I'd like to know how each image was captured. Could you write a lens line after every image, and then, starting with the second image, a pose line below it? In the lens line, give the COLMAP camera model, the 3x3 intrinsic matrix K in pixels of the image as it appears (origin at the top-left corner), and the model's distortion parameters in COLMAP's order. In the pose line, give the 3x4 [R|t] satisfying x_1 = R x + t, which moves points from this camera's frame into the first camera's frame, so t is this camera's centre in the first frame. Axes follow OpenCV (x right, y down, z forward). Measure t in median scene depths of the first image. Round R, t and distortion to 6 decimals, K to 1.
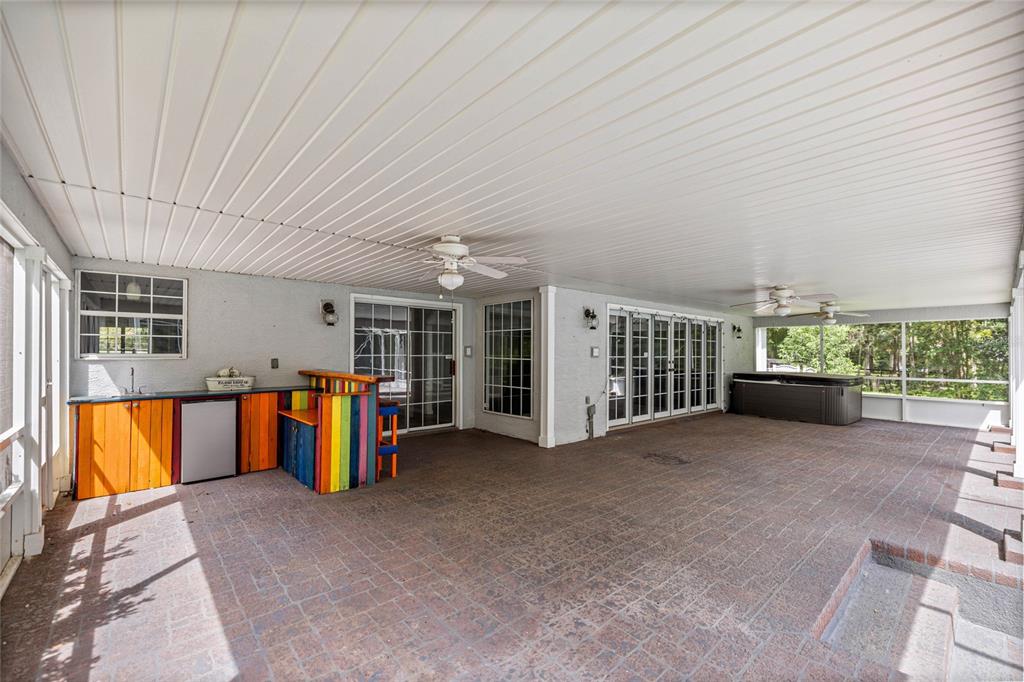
lens RADIAL K [[435.9, 0, 509.1], [0, 435.9, 343.9], [0, 0, 1]] dist [0.003054, 0.001251]
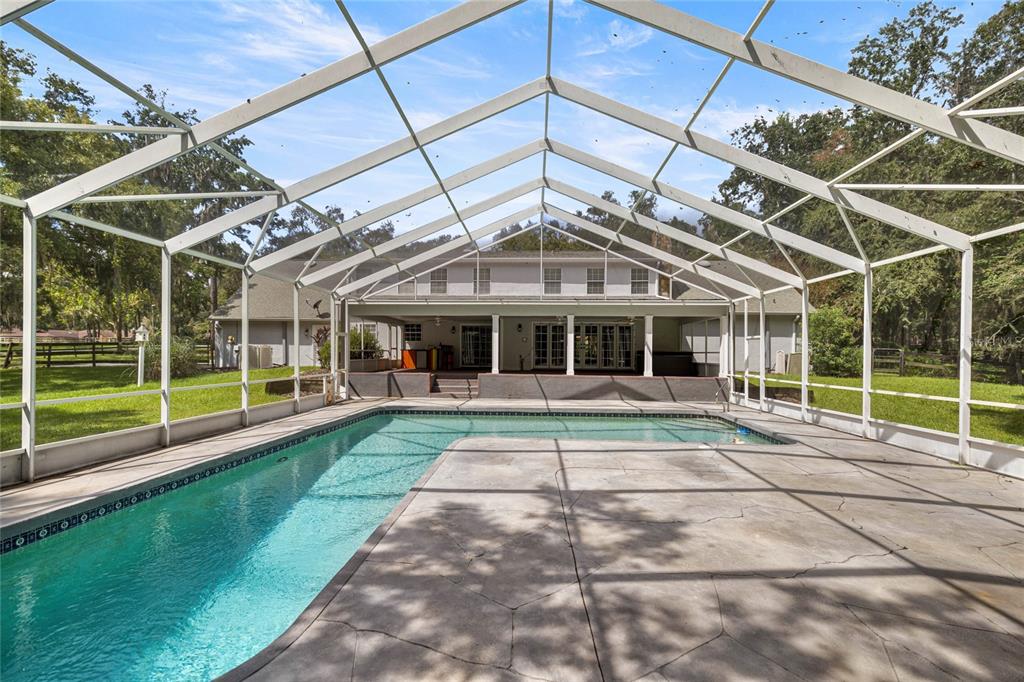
lens RADIAL K [[435.9, 0, 511.9], [0, 435.9, 350.6], [0, 0, 1]] dist [0.003054, 0.001251]
pose [[0.696628, -0.000661, -0.717432, 3.022519], [0.009213, 0.999925, 0.008025, 0.094158], [0.717374, -0.012201, 0.696582, -1.389685]]
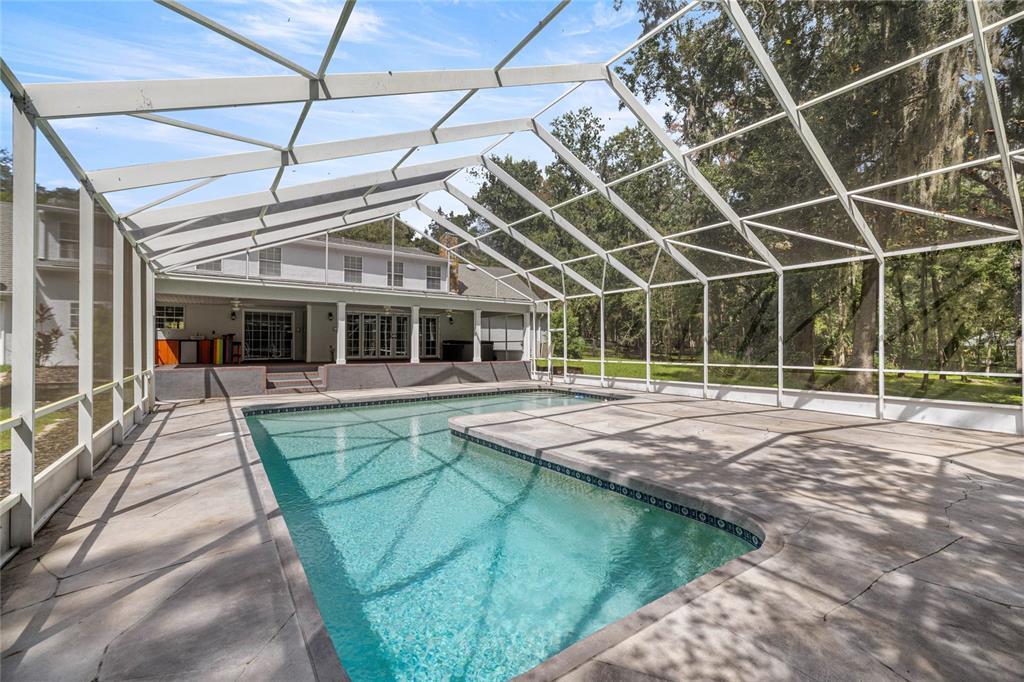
lens RADIAL K [[429.1, 0, 511.9], [0, 429.1, 341.4], [0, 0, 1]] dist [0.002310, 0.000206]
pose [[0.992036, -0.004913, -0.125861, 2.249625], [0.006500, 0.999904, 0.012199, 0.098835], [0.125790, -0.012920, 0.991973, -2.039184]]
